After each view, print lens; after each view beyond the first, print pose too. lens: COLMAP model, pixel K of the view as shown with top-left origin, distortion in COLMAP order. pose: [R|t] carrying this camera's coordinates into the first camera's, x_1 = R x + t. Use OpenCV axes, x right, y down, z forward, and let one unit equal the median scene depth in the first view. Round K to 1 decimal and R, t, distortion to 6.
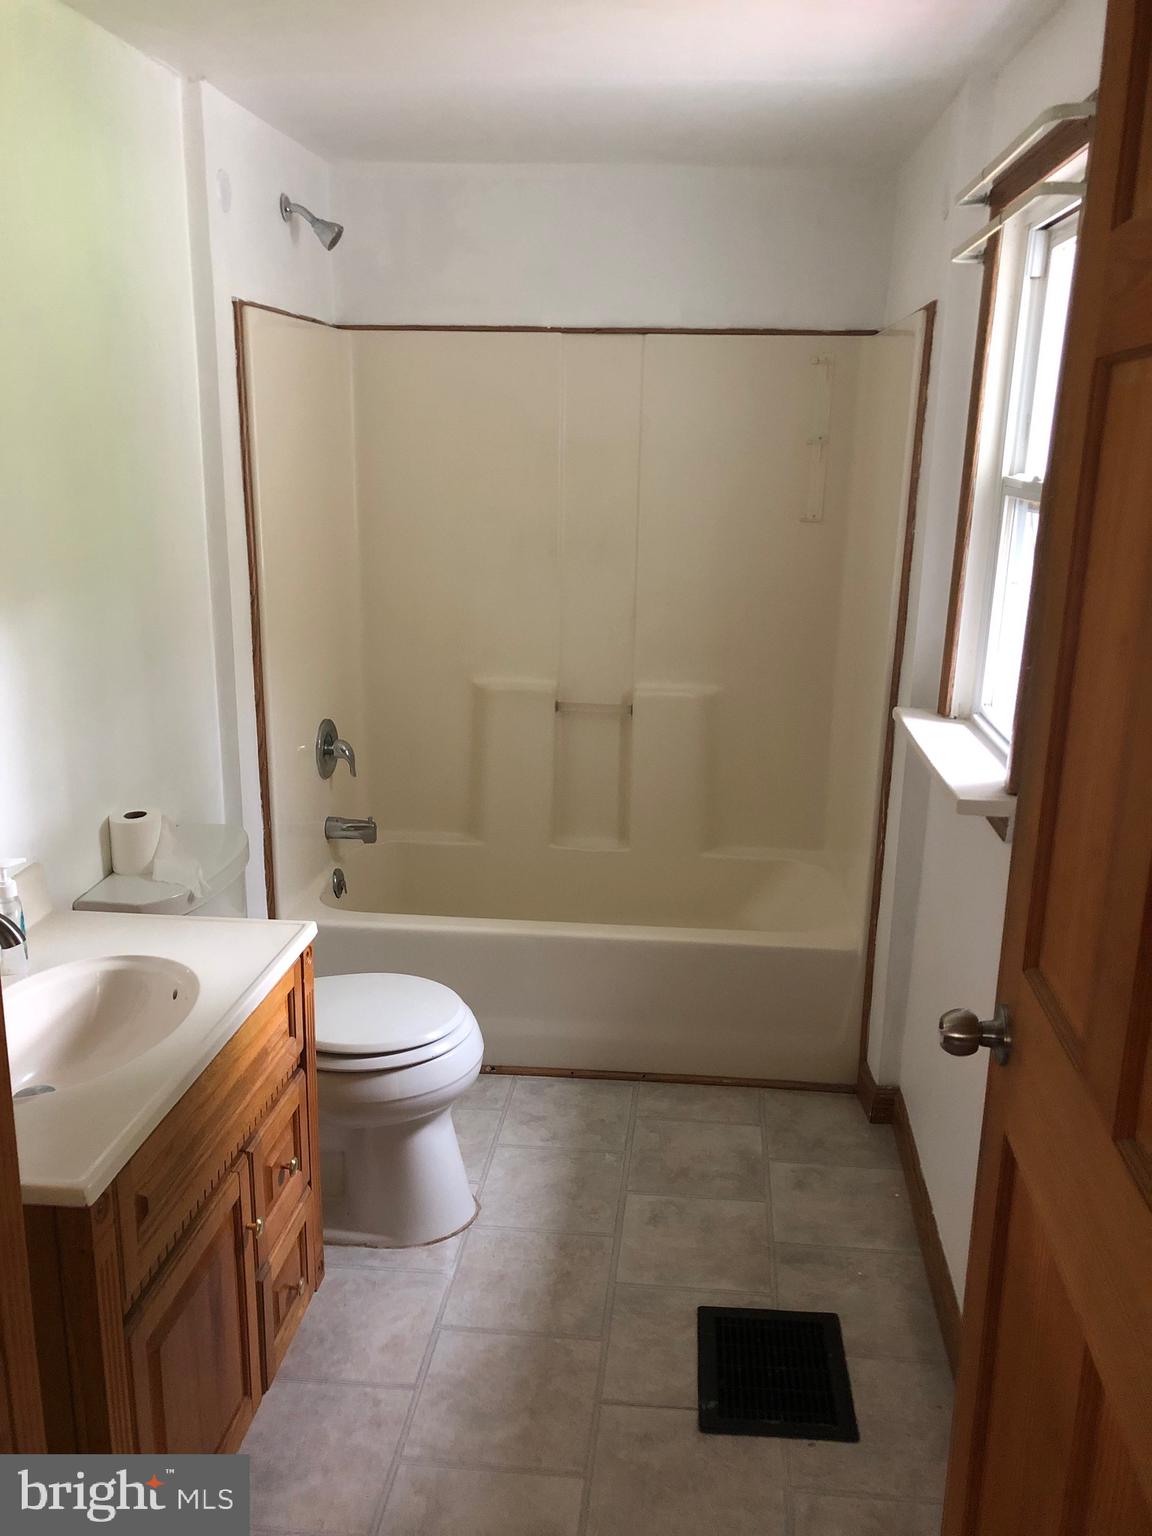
lens RADIAL K [[1320.9, 0, 576.0], [0, 1320.9, 768.0], [0, 0, 1]] dist [0.059374, -0.002383]
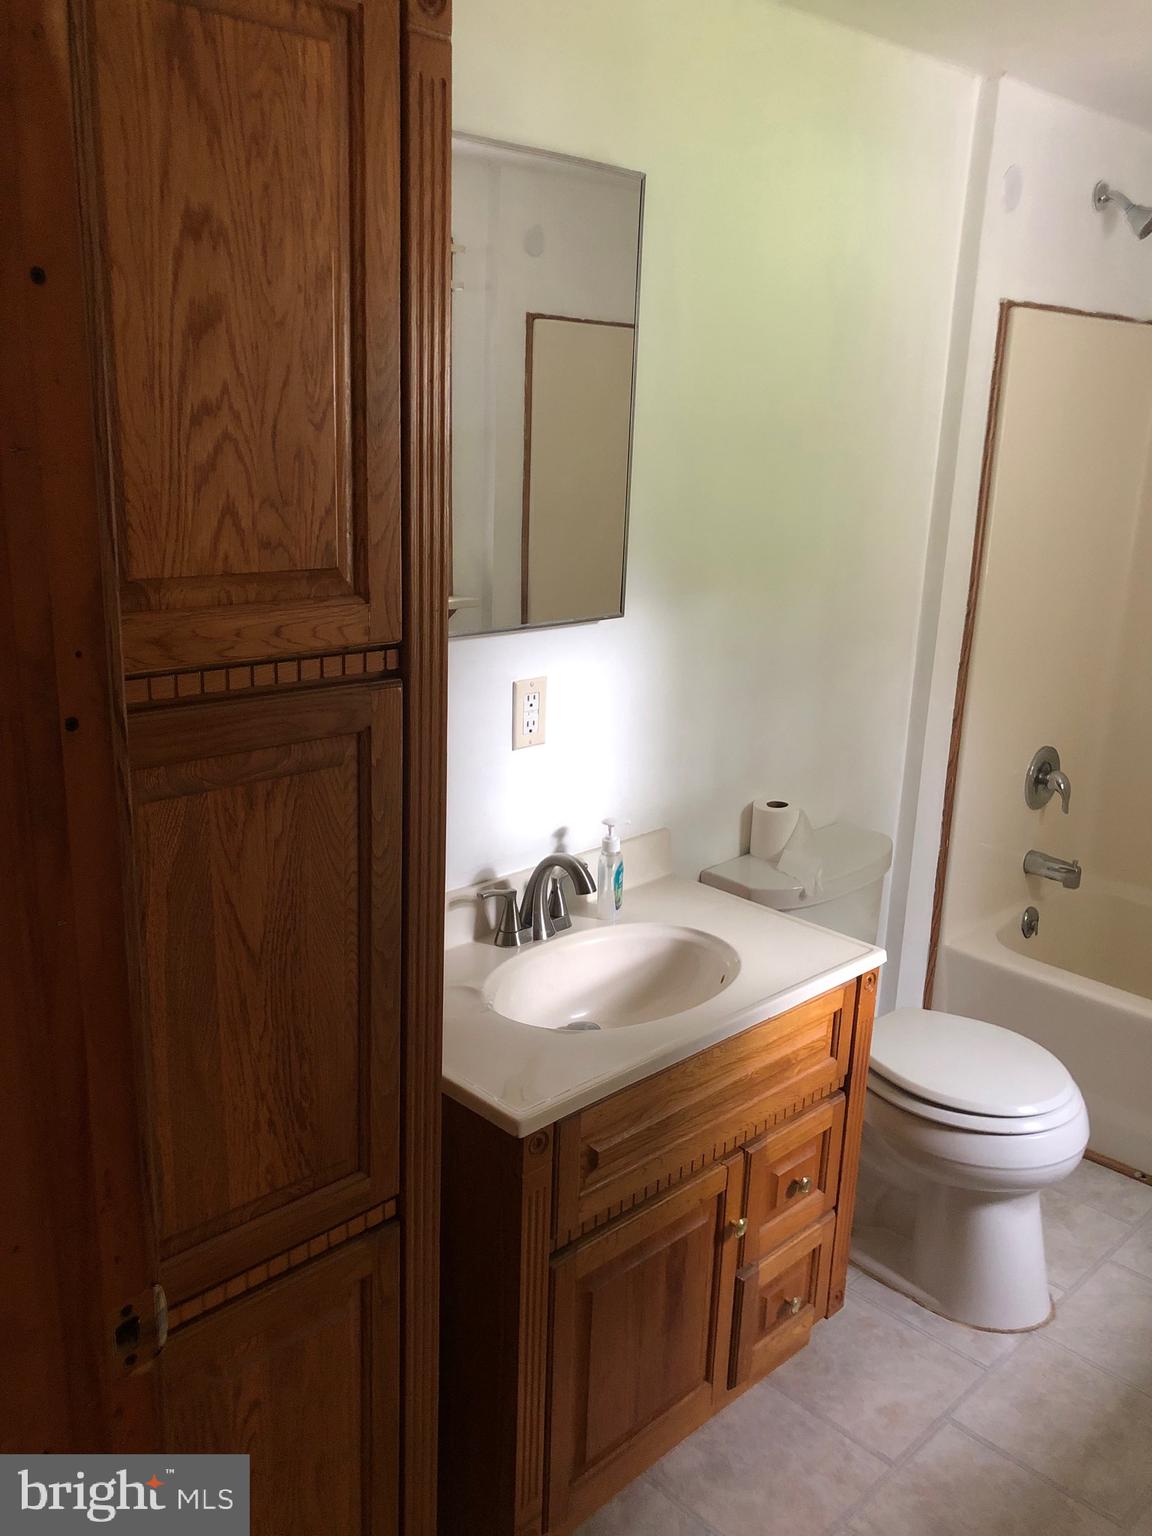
lens RADIAL K [[1299.5, 0, 576.0], [0, 1299.5, 768.0], [0, 0, 1]] dist [0.083205, -0.074678]
pose [[0.770015, 0.180628, -0.611924, 0.174446], [-0.179171, 0.981713, 0.064323, -0.031672], [0.612352, 0.060110, 0.788297, 0.099716]]
